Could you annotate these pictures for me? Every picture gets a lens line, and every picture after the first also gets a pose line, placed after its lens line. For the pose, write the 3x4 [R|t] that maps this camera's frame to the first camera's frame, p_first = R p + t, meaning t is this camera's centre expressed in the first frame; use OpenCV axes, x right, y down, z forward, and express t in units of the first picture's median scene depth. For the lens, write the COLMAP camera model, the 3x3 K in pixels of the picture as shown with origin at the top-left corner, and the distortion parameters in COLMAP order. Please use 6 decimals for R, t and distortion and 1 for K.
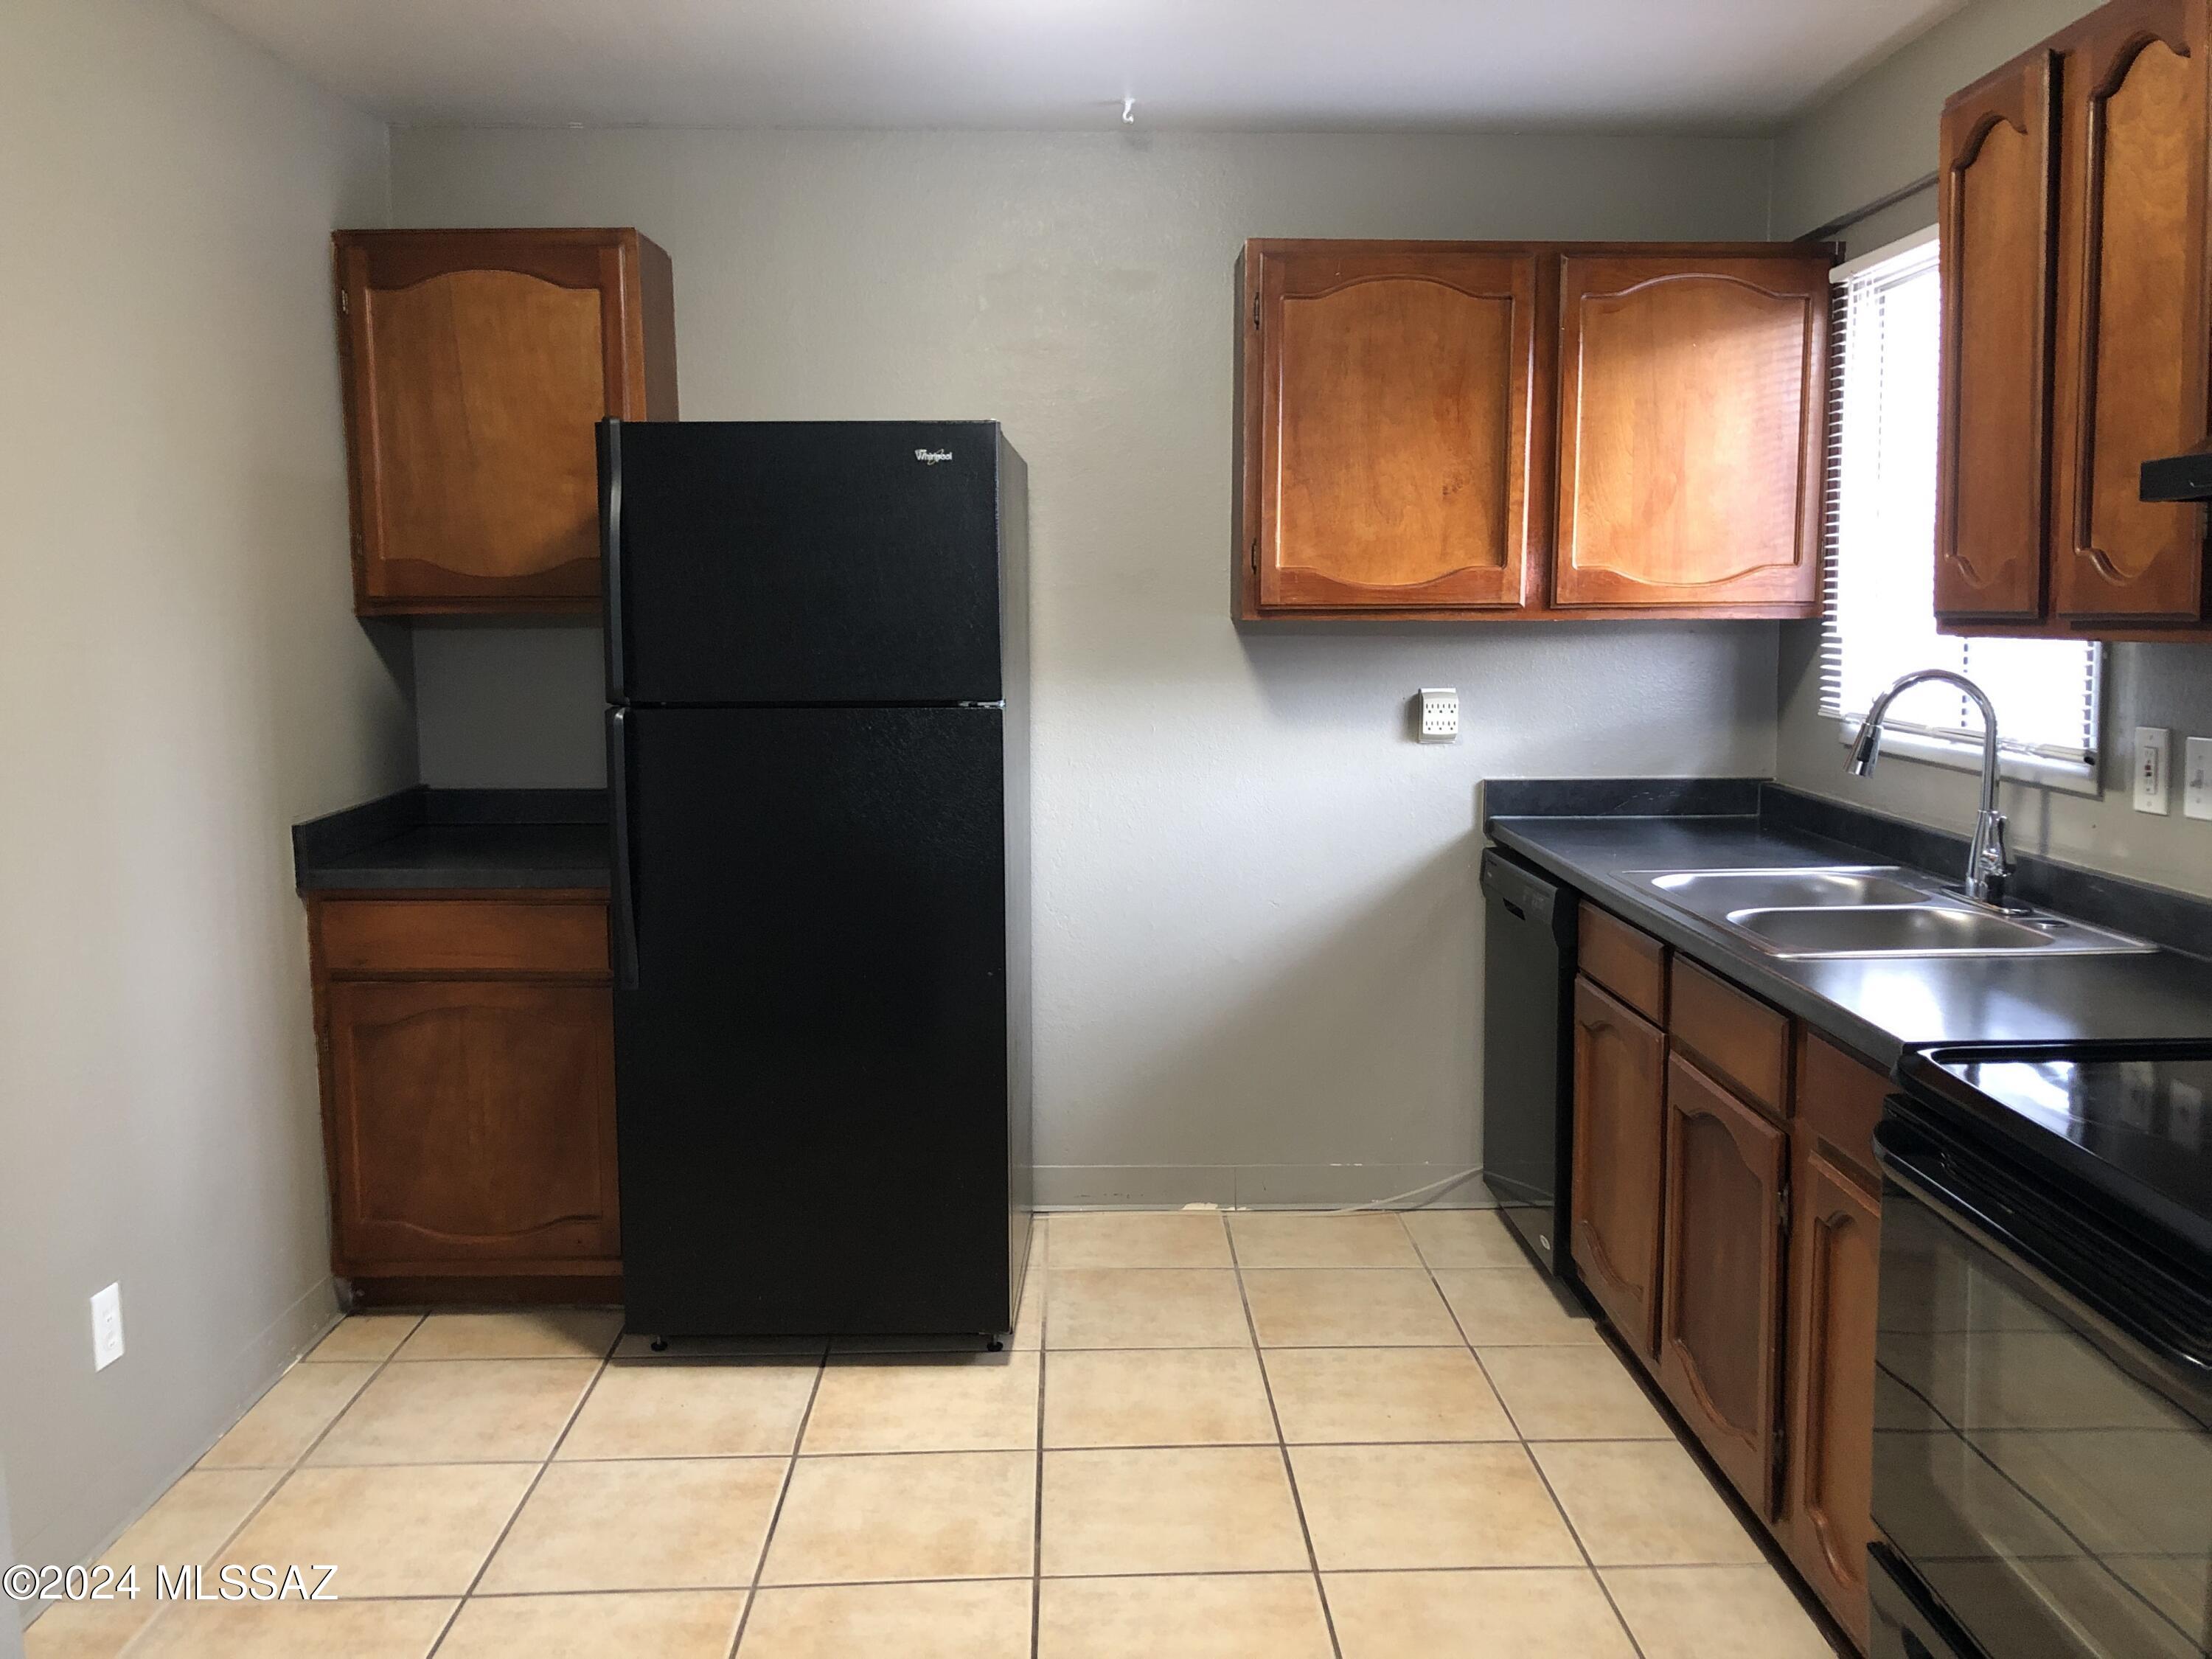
lens RADIAL K [[1807.9, 0, 1106.0], [0, 1807.9, 829.5], [0, 0, 1]] dist [-0.009706, 0.010672]
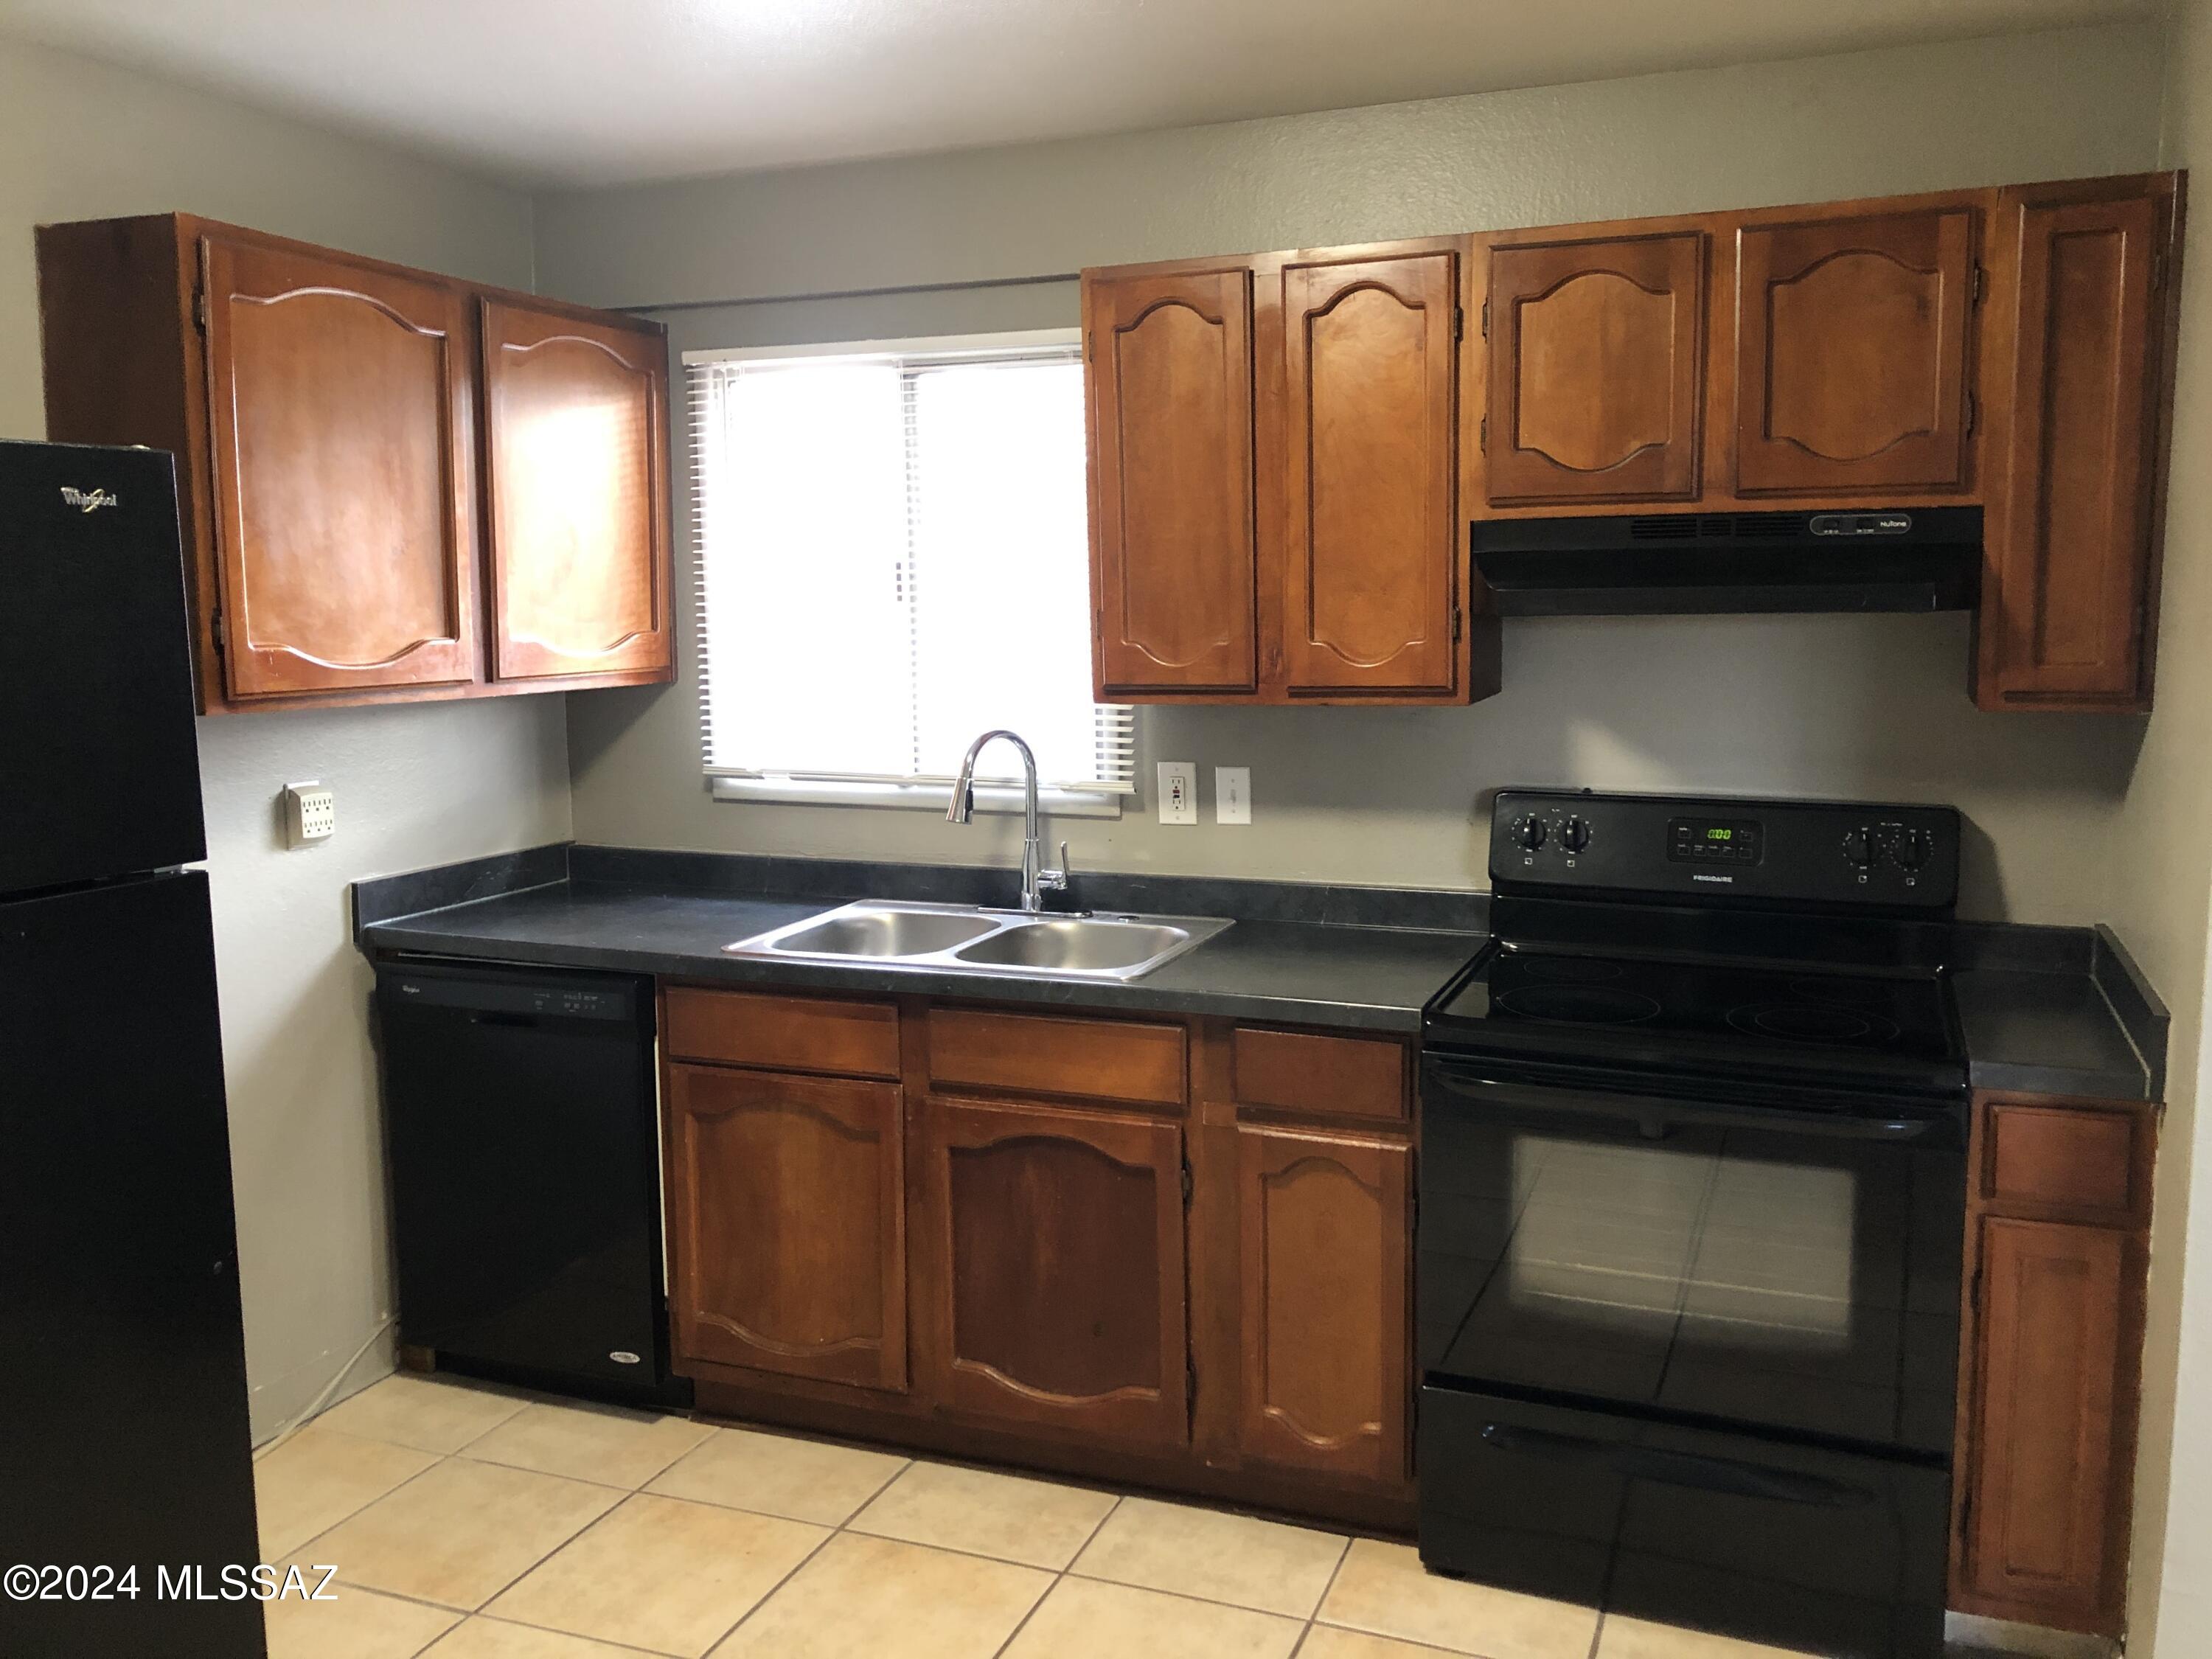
lens RADIAL K [[1846.1, 0, 1109.6], [0, 1846.1, 805.2], [0, 0, 1]] dist [0.023488, 0.011024]
pose [[0.387658, -0.103368, 0.915989, -0.515673], [0.122420, 0.990664, 0.059985, -0.083065], [-0.913638, 0.088881, 0.396693, 0.365969]]
